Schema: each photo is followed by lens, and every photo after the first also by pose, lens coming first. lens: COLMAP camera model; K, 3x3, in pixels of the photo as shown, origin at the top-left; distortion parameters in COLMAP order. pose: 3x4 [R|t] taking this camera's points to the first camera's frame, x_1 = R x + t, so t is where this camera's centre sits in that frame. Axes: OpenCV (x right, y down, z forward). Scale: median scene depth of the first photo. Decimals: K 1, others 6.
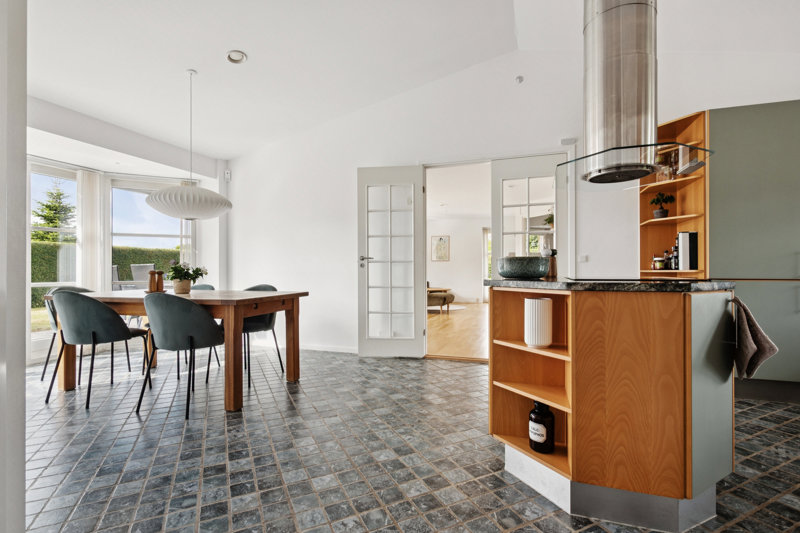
lens RADIAL K [[376.4, 0, 398.5], [0, 376.4, 265.0], [0, 0, 1]] dist [-0.000660, 0.000025]
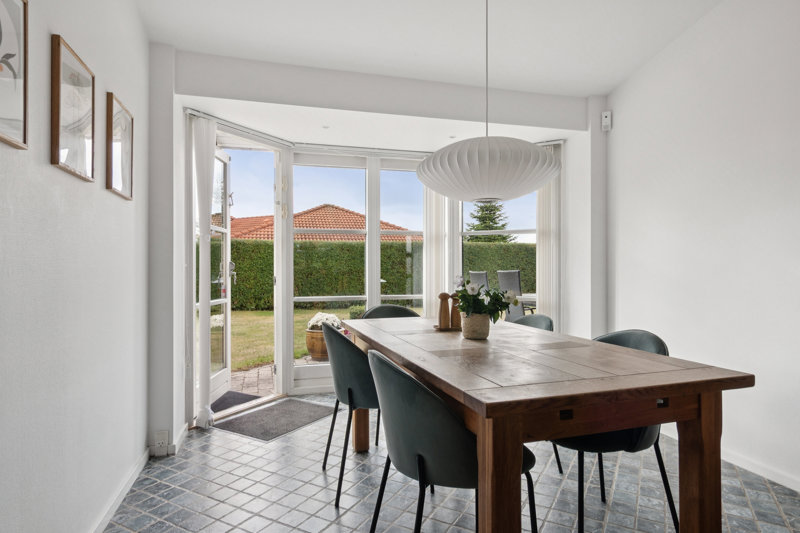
lens RADIAL K [[472.0, 0, 397.7], [0, 472.0, 263.7], [0, 0, 1]] dist [0.001799, 0.000084]
pose [[0.577537, 0.003865, -0.816355, -0.078785], [-0.003758, 0.999991, 0.002076, -0.032877], [0.816356, 0.001869, 0.577546, 0.496139]]
